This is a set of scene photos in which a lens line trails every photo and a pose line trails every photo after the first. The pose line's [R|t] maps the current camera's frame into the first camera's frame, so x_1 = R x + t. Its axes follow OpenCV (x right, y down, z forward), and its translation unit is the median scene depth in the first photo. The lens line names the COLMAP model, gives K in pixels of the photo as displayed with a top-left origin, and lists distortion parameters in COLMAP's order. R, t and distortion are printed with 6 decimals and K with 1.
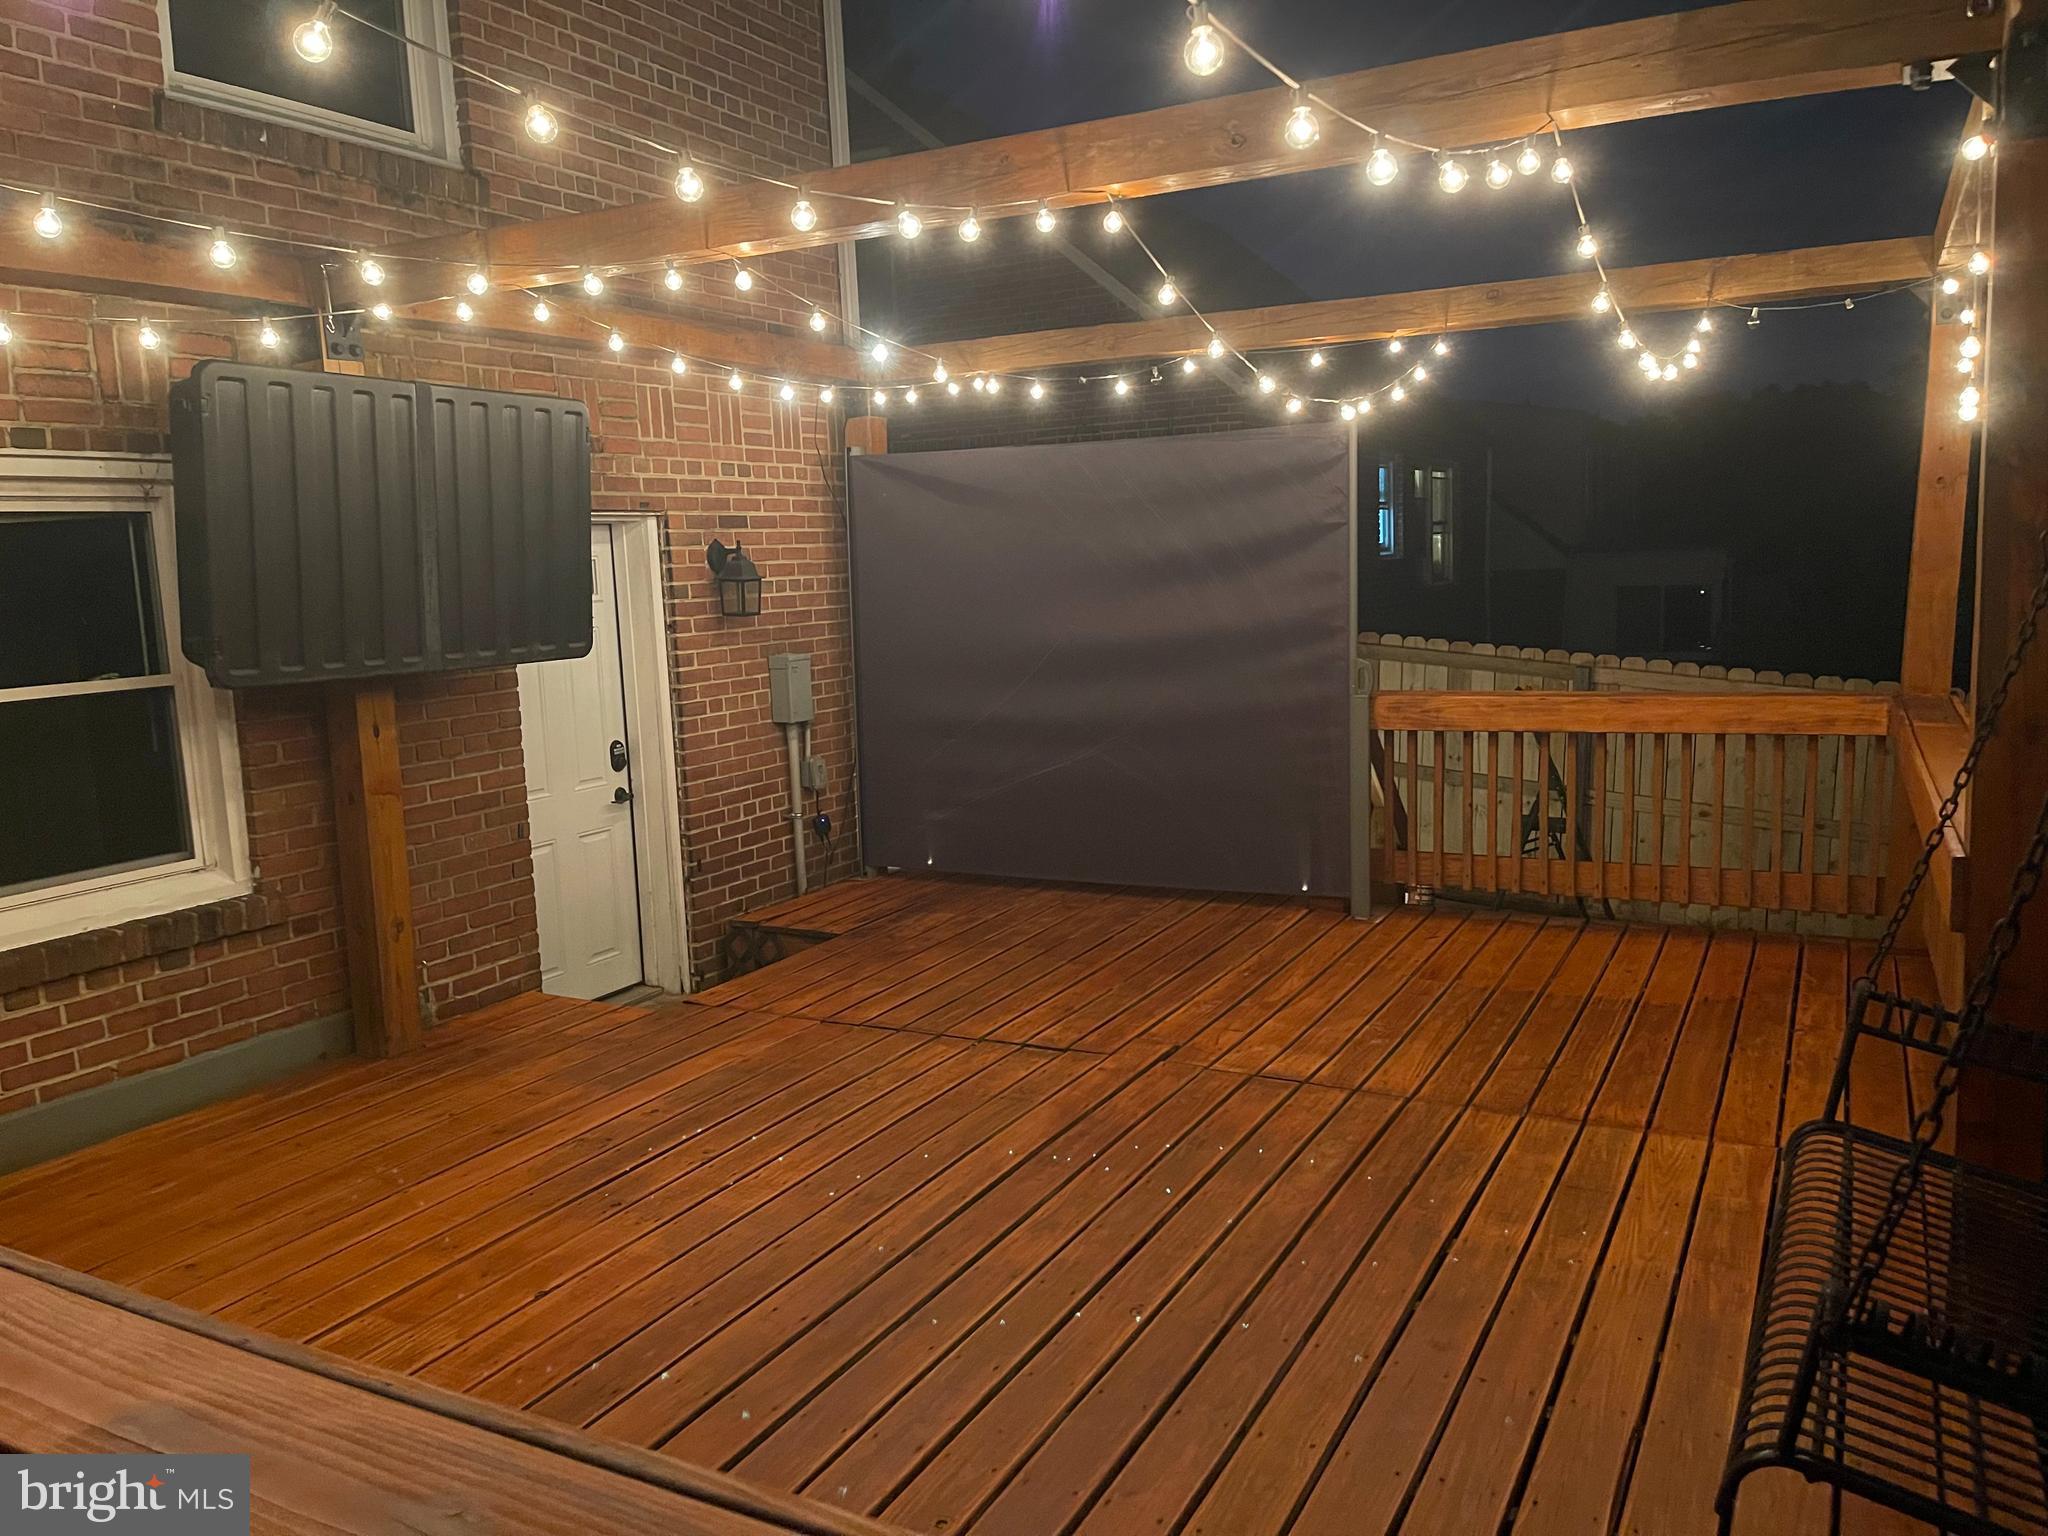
lens RADIAL K [[1532.4, 0, 1025.1], [0, 1532.4, 767.7], [0, 0, 1]] dist [-0.003082, -0.001870]
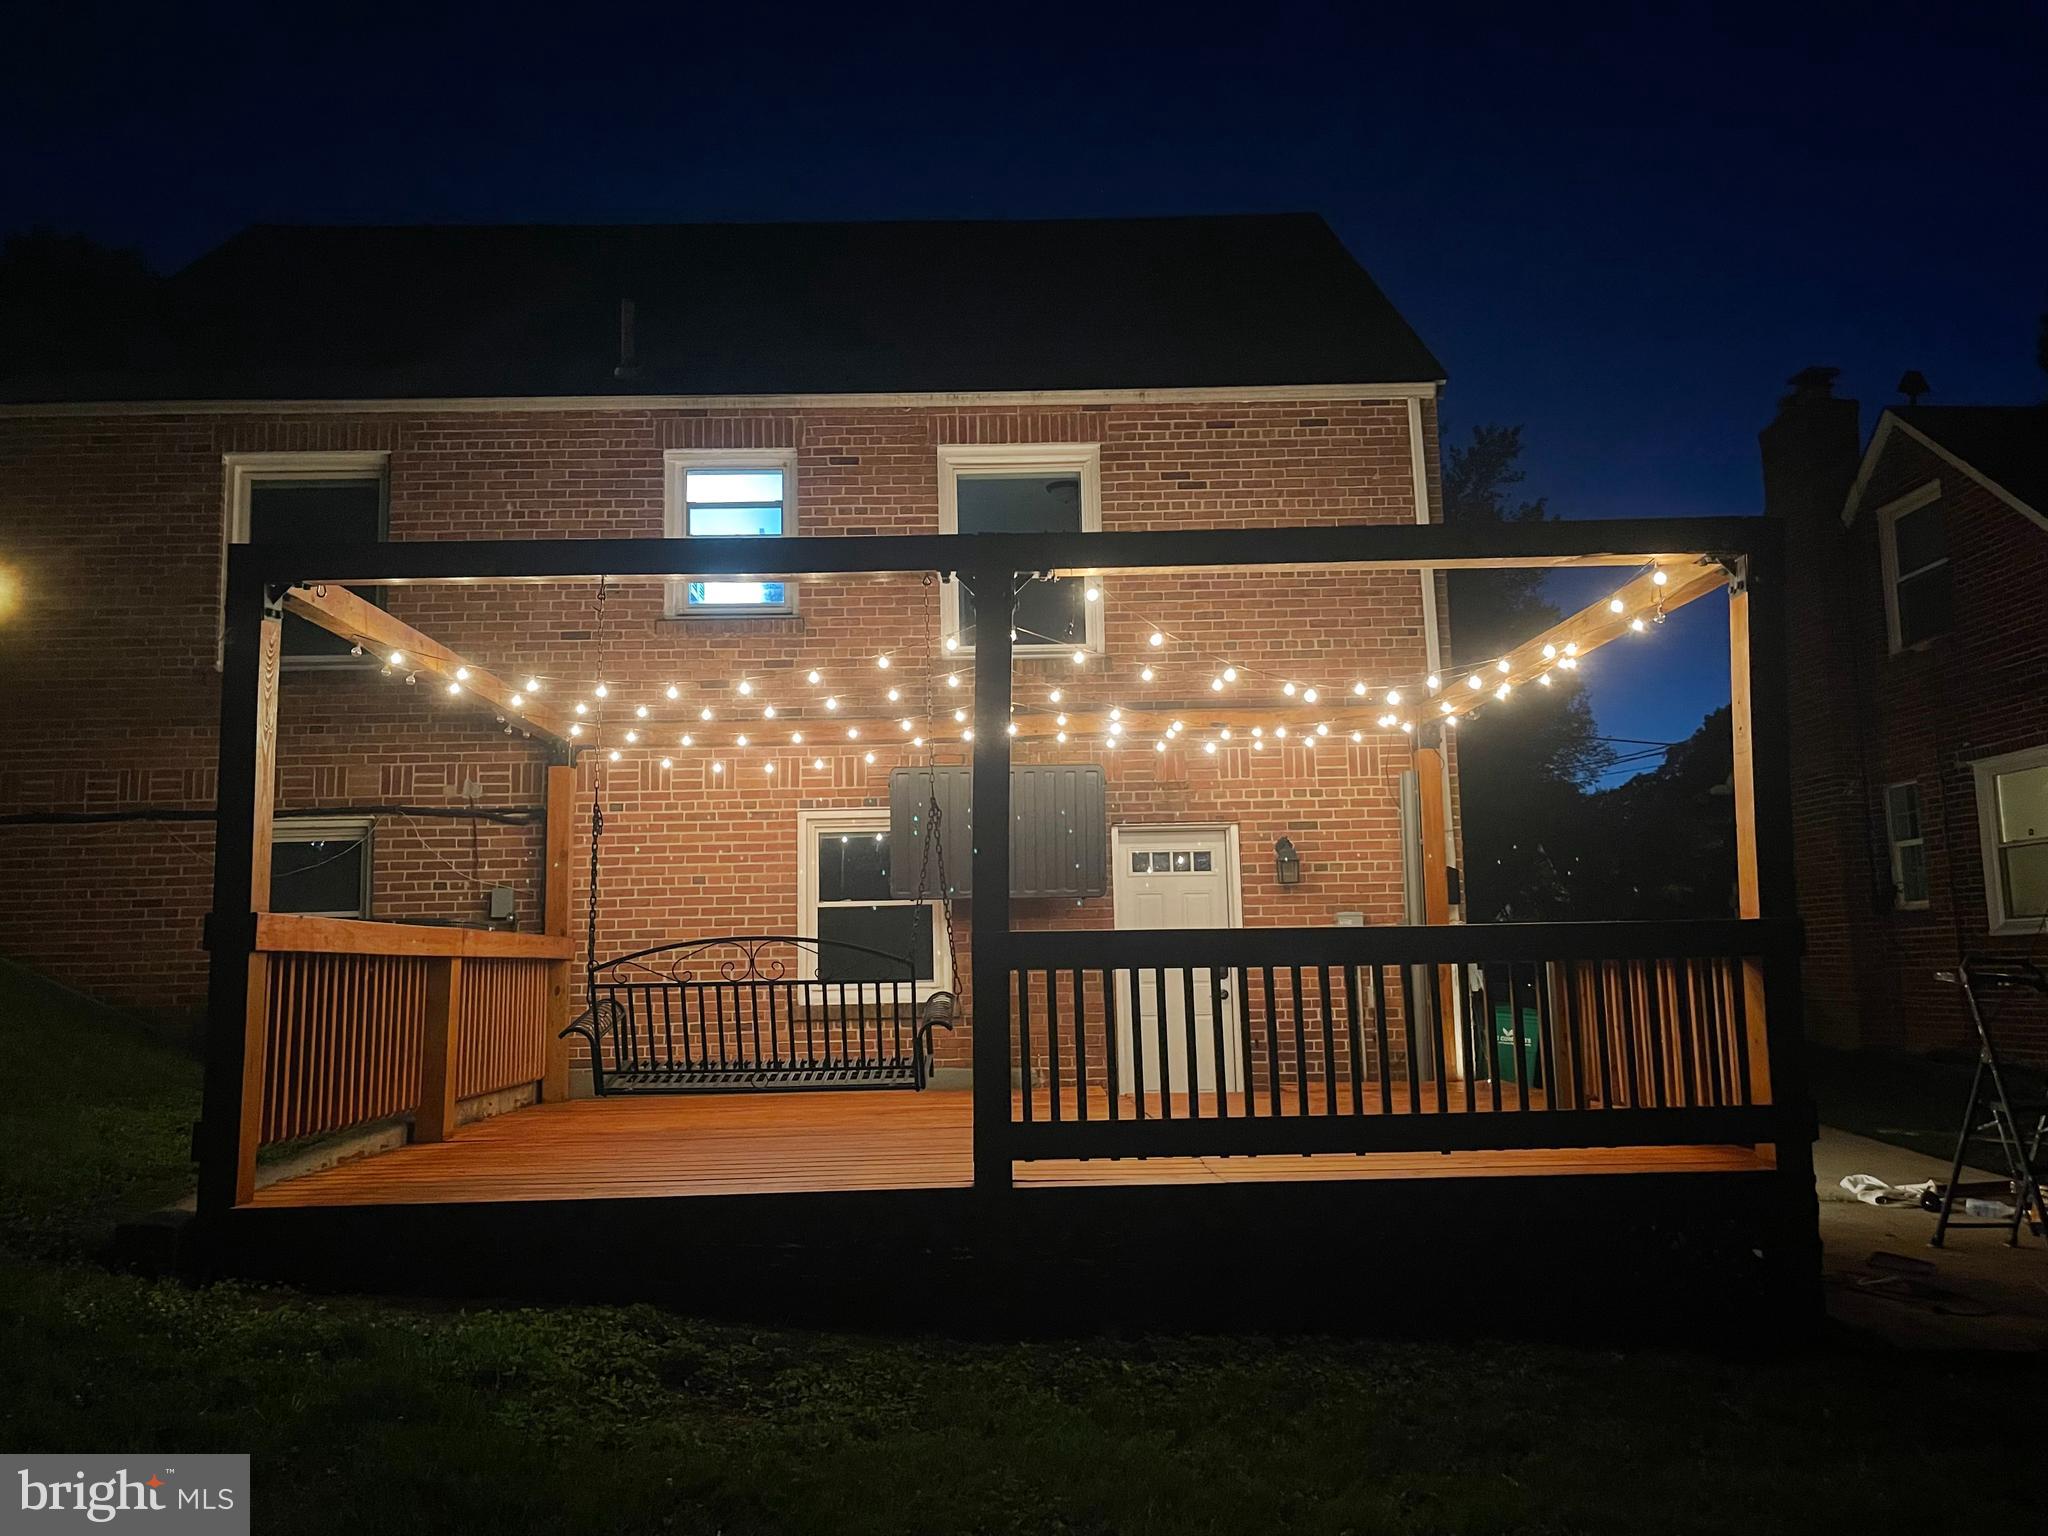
lens RADIAL K [[1532.4, 0, 1025.4], [0, 1532.4, 766.4], [0, 0, 1]] dist [-0.003082, -0.001870]
pose [[0.478701, -0.105226, -0.871650, 1.056588], [-0.116492, 0.976402, -0.181849, 0.099435], [0.870215, 0.188592, 0.455146, 0.029137]]
